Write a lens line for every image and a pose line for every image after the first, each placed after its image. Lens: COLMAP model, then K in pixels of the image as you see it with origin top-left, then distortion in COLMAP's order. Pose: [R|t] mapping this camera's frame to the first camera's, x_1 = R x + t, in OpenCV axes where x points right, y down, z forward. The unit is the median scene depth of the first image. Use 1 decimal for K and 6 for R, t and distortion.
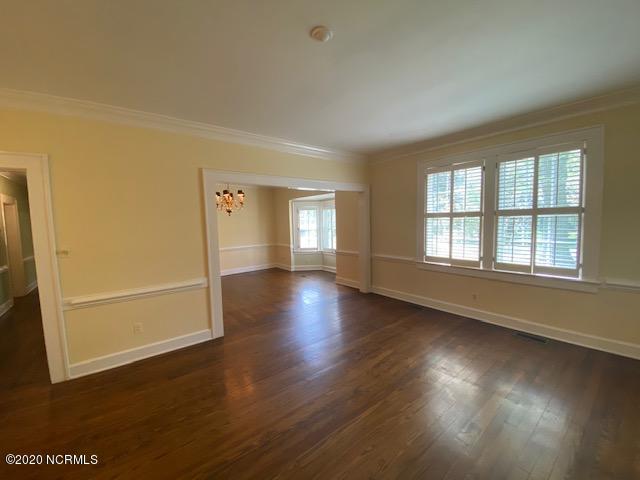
lens RADIAL K [[259.1, 0, 320.0], [0, 259.1, 240.0], [0, 0, 1]] dist [-0.000879, -0.000089]
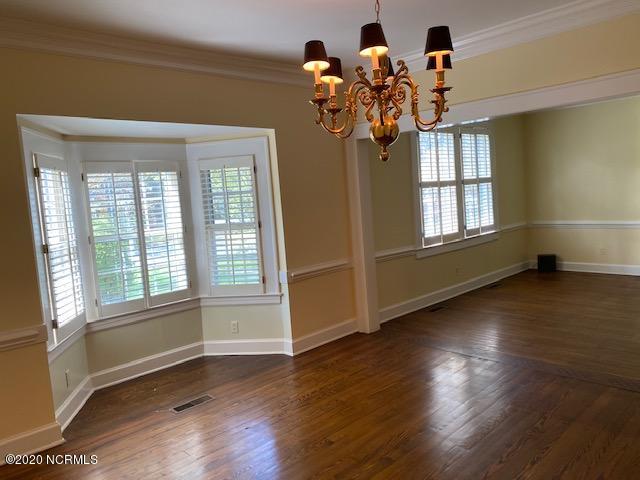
lens RADIAL K [[482.6, 0, 320.9], [0, 482.6, 231.3], [0, 0, 1]] dist [0.141288, -0.223771]
pose [[-0.095224, -0.034584, 0.994855, -0.991323], [0.151201, 0.987298, 0.048794, -0.075643], [-0.983906, 0.155069, -0.088785, 1.461496]]
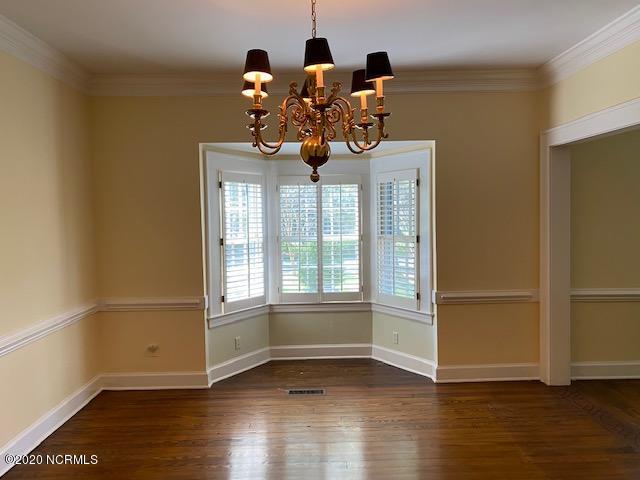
lens RADIAL K [[482.6, 0, 320.9], [0, 482.6, 231.3], [0, 0, 1]] dist [0.141288, -0.223771]
pose [[0.588738, -0.000223, 0.808324, -0.880997], [0.057999, 0.997434, -0.041968, -0.042378], [-0.806240, 0.071590, 0.587240, 1.038998]]
